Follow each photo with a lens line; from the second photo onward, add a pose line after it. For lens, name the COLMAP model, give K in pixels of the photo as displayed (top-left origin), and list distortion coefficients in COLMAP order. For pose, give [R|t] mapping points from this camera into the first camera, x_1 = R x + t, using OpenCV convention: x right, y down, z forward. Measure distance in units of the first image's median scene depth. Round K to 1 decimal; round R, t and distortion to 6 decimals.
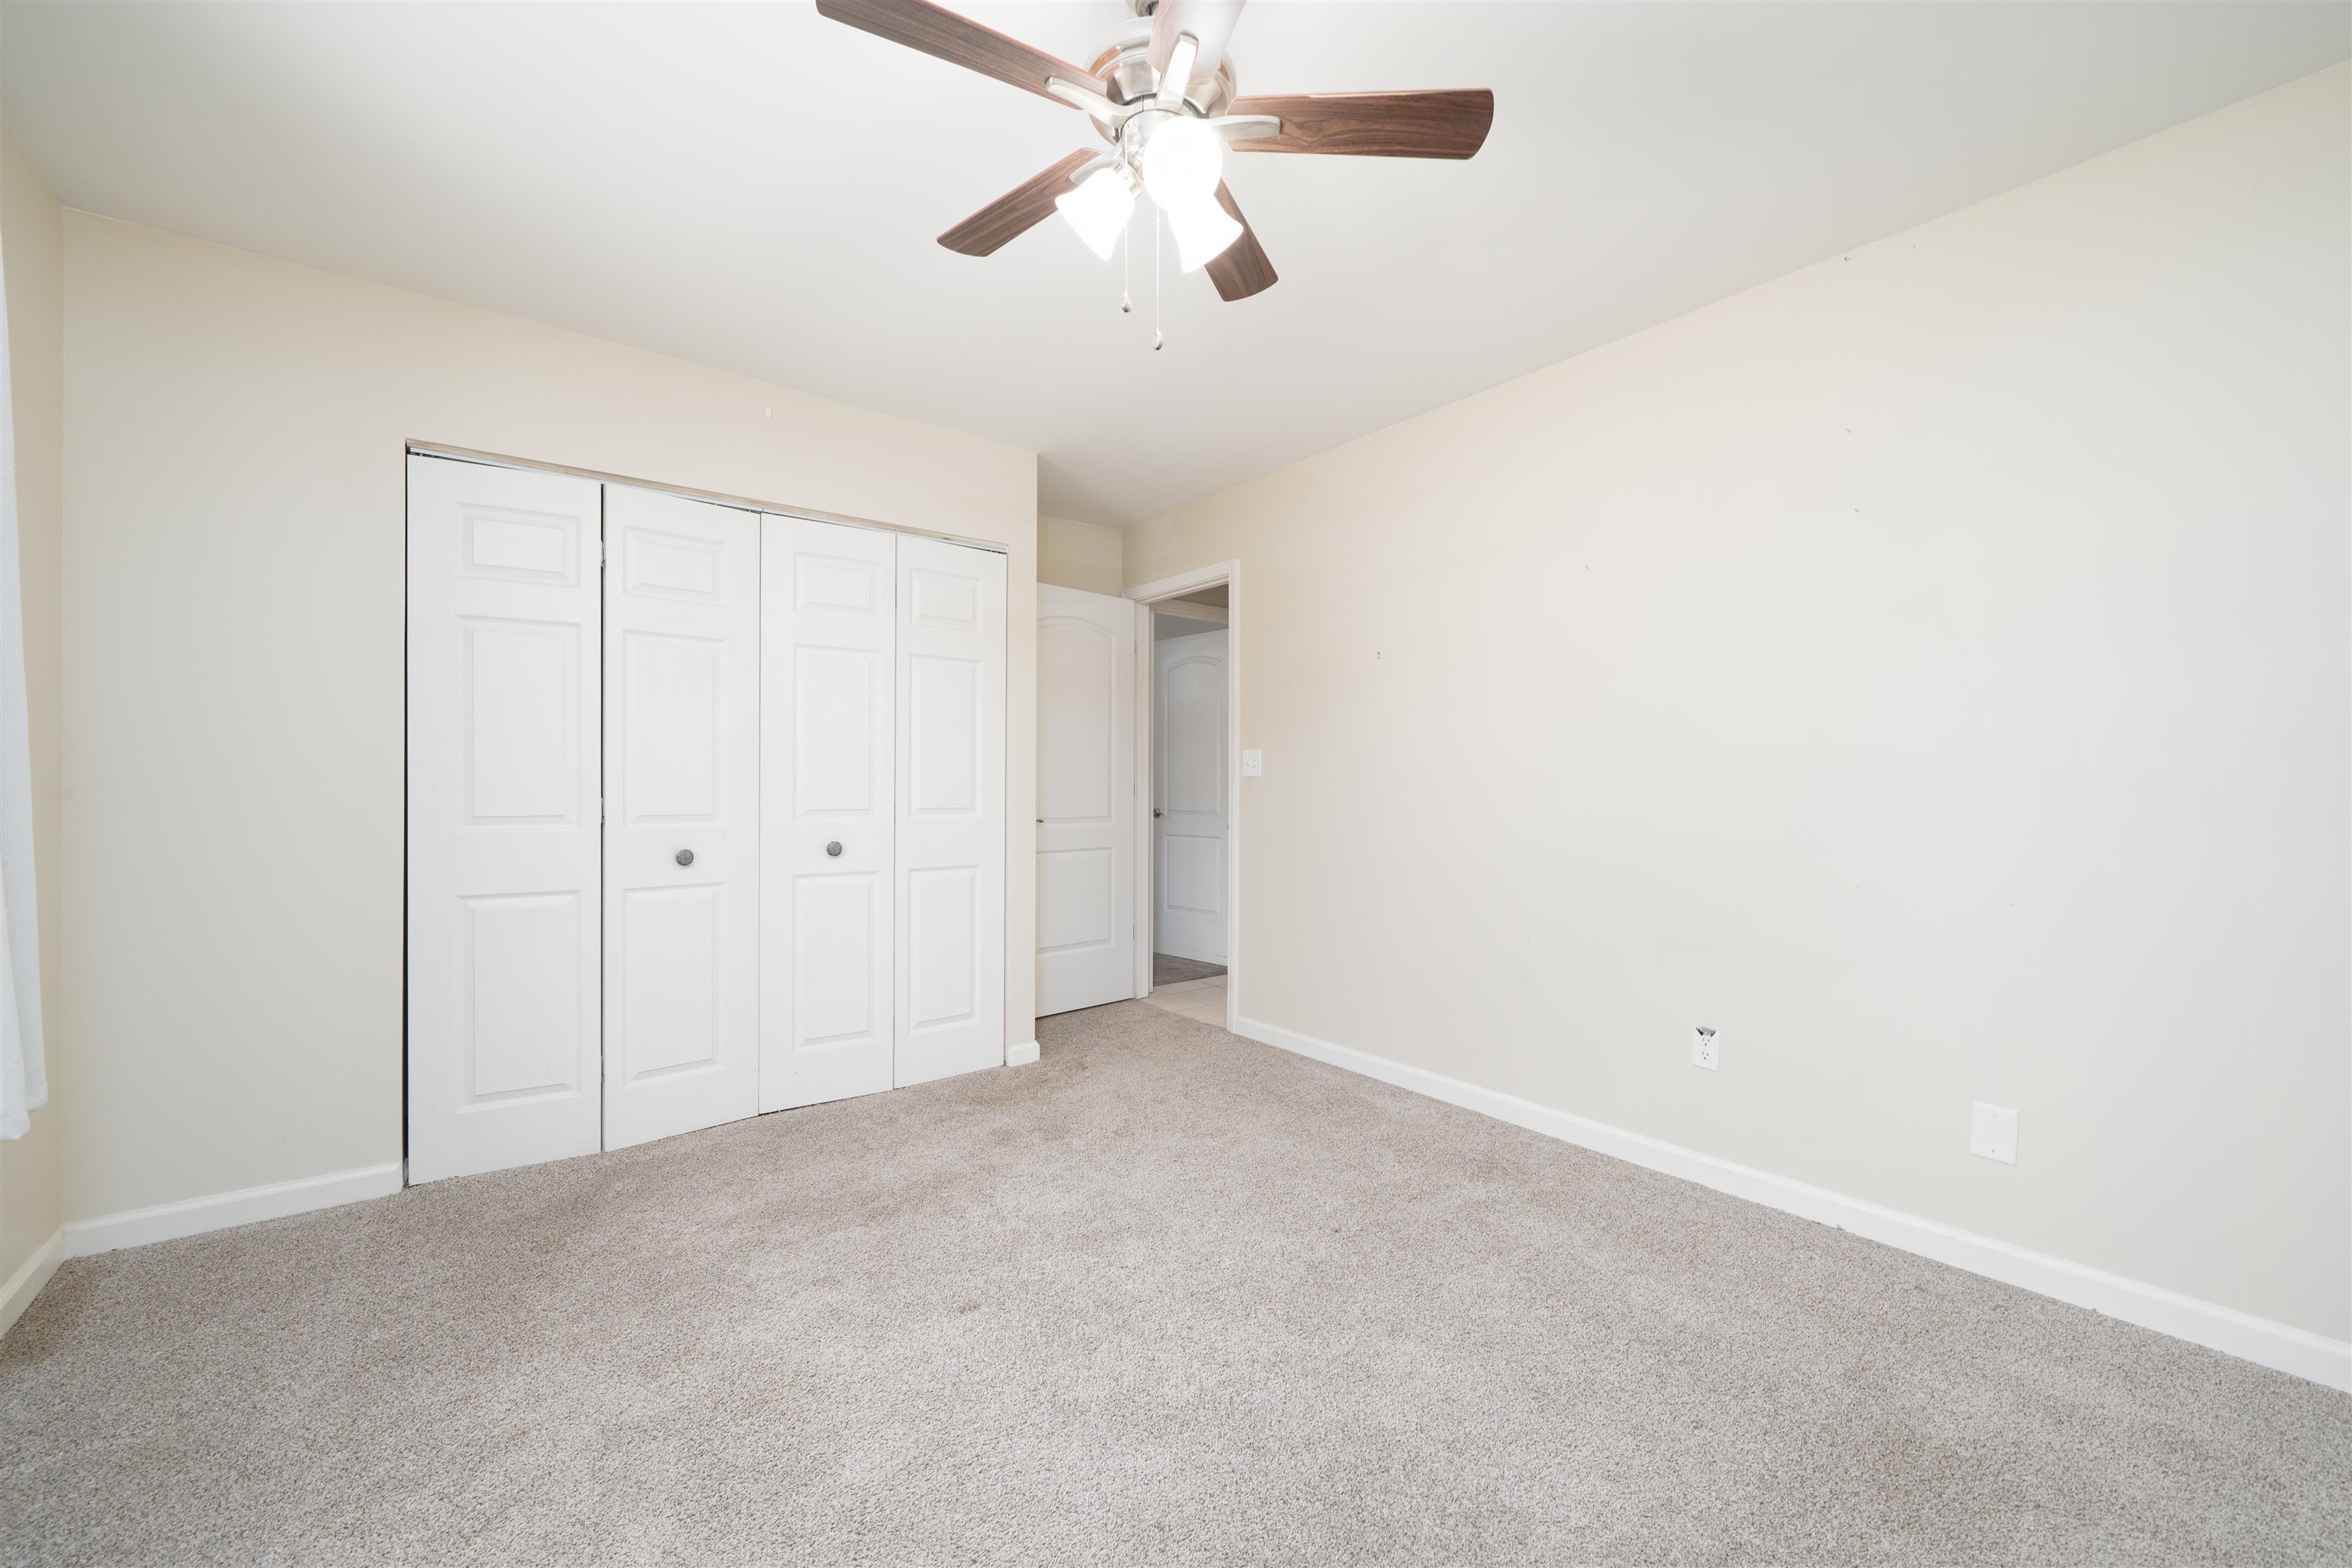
lens RADIAL K [[930.0, 0, 1162.1], [0, 930.0, 780.9], [0, 0, 1]] dist [-0.001200, 0.000491]
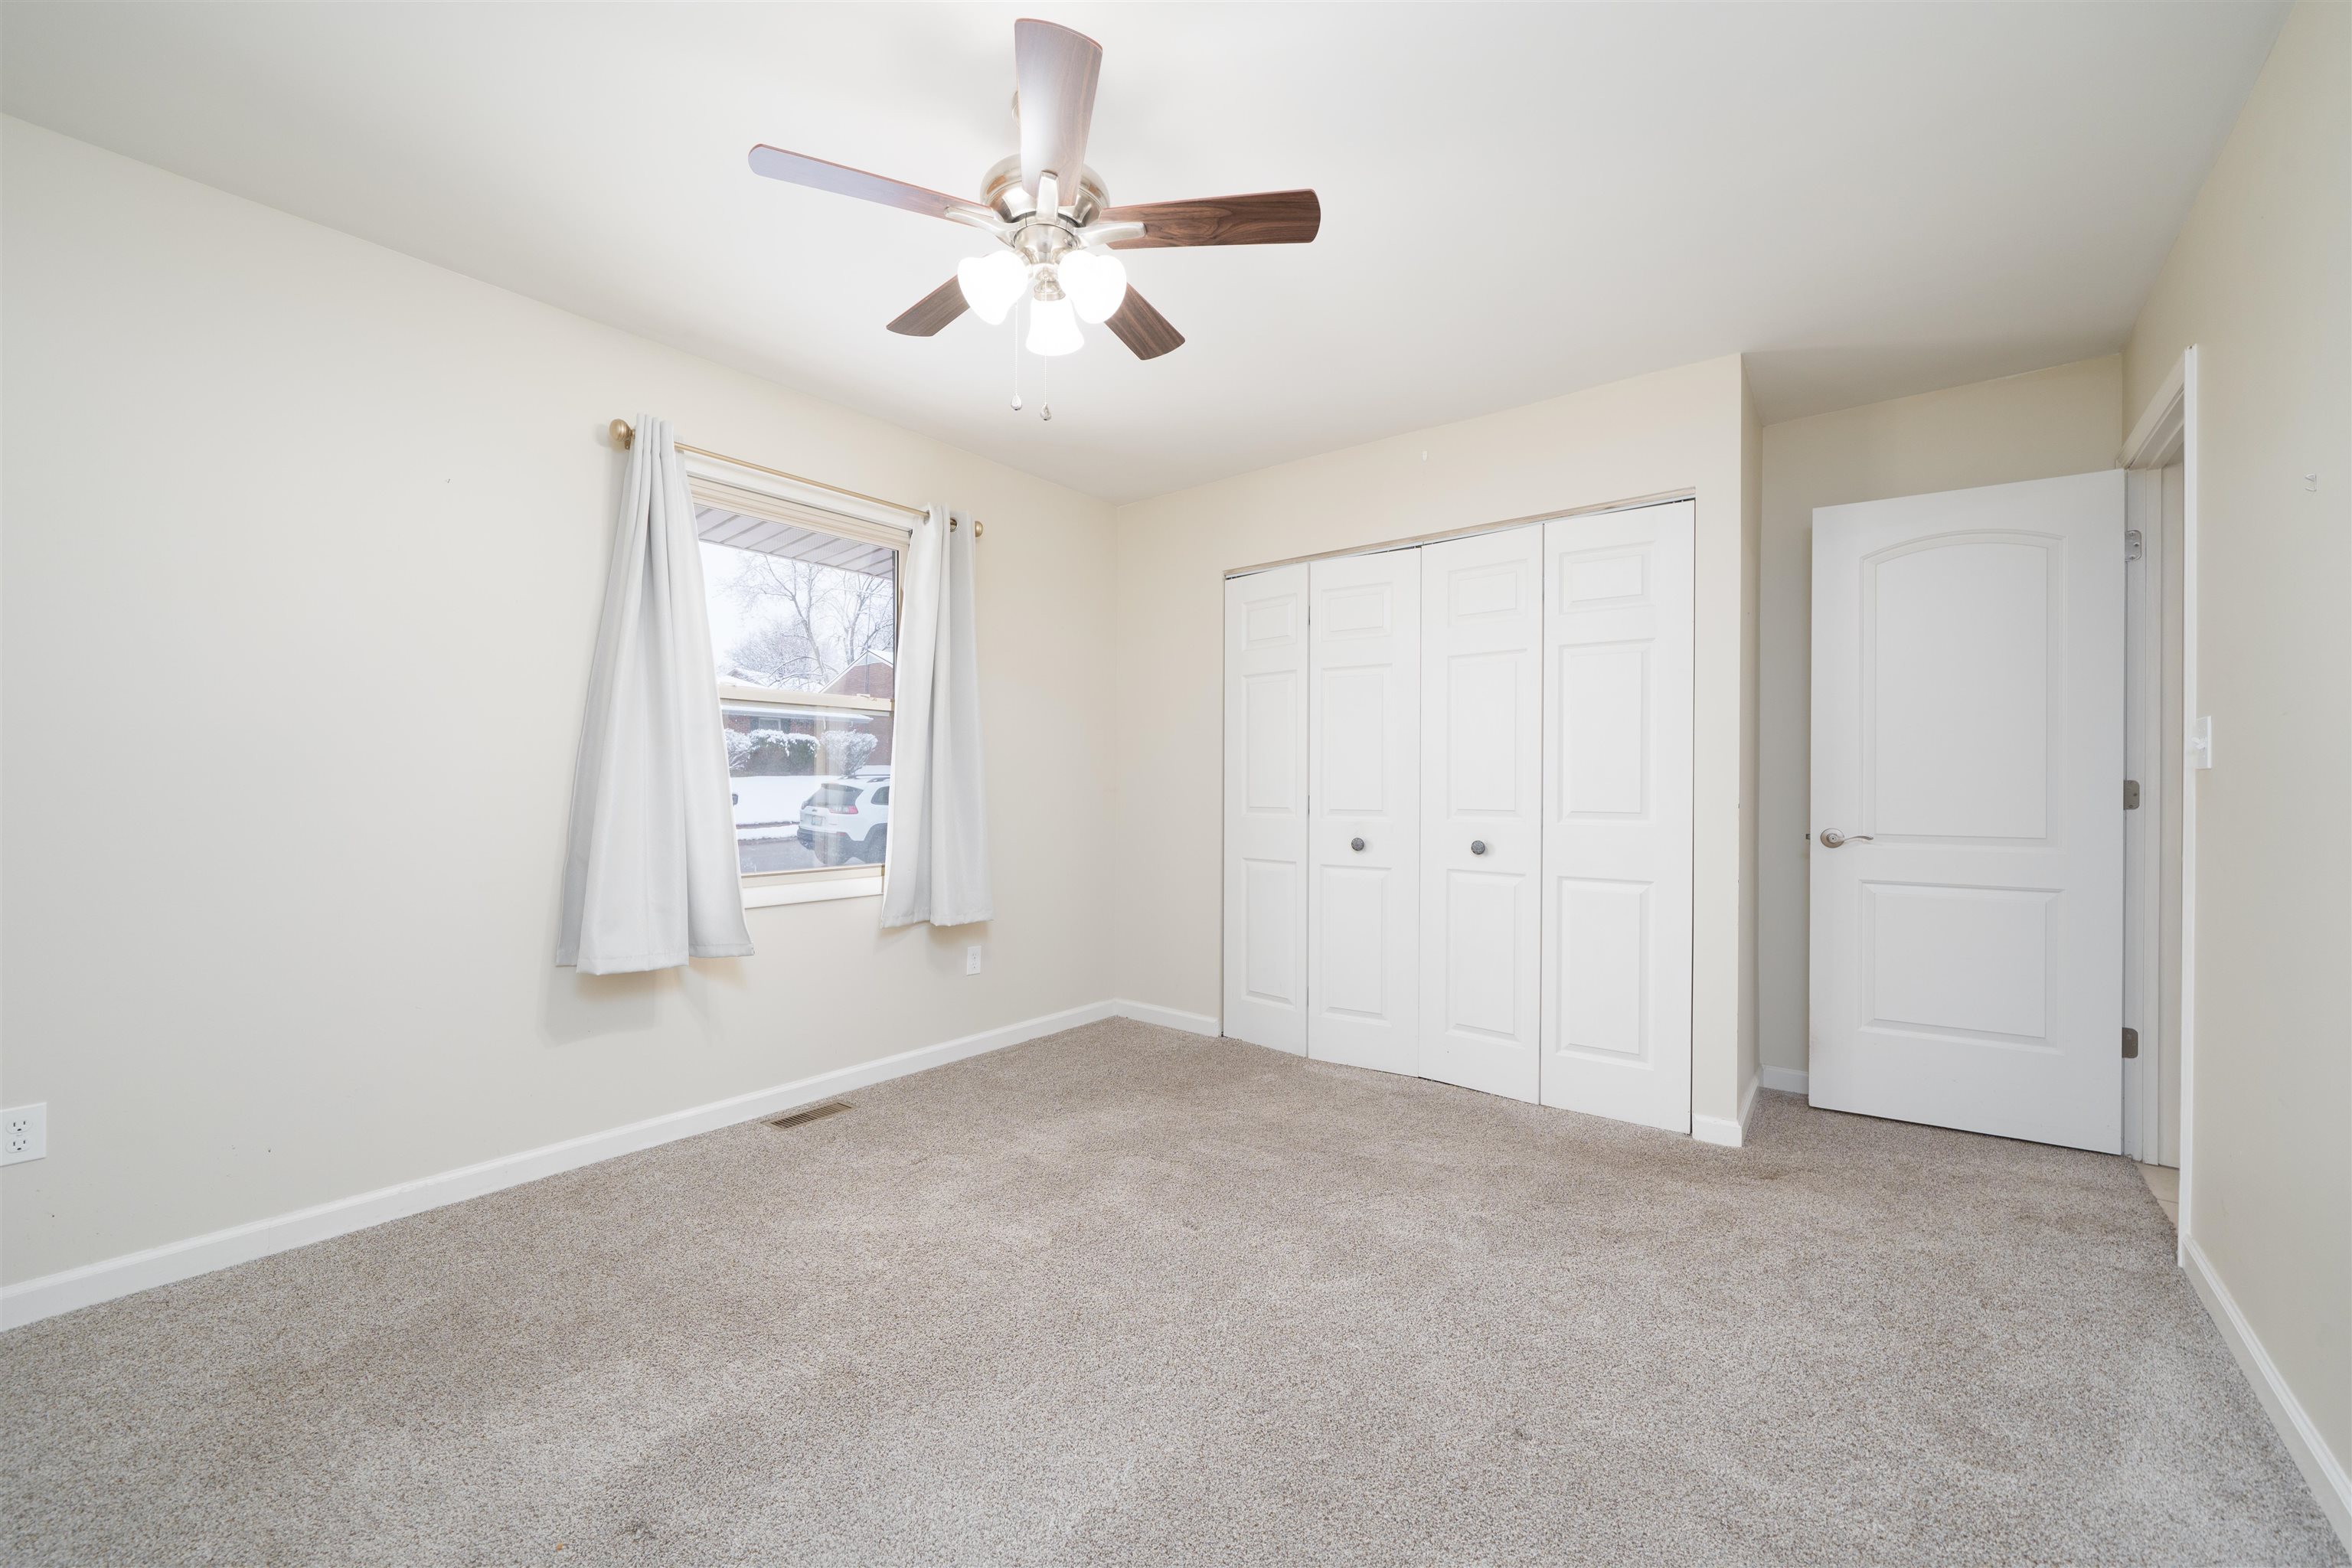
lens RADIAL K [[930.0, 0, 1186.1], [0, 930.0, 782.7], [0, 0, 1]] dist [-0.001200, 0.000491]
pose [[0.238724, -0.006467, -0.971066, 0.564423], [-0.001189, 0.999975, -0.006952, 0.007867], [0.971087, 0.002814, 0.238711, 0.424926]]
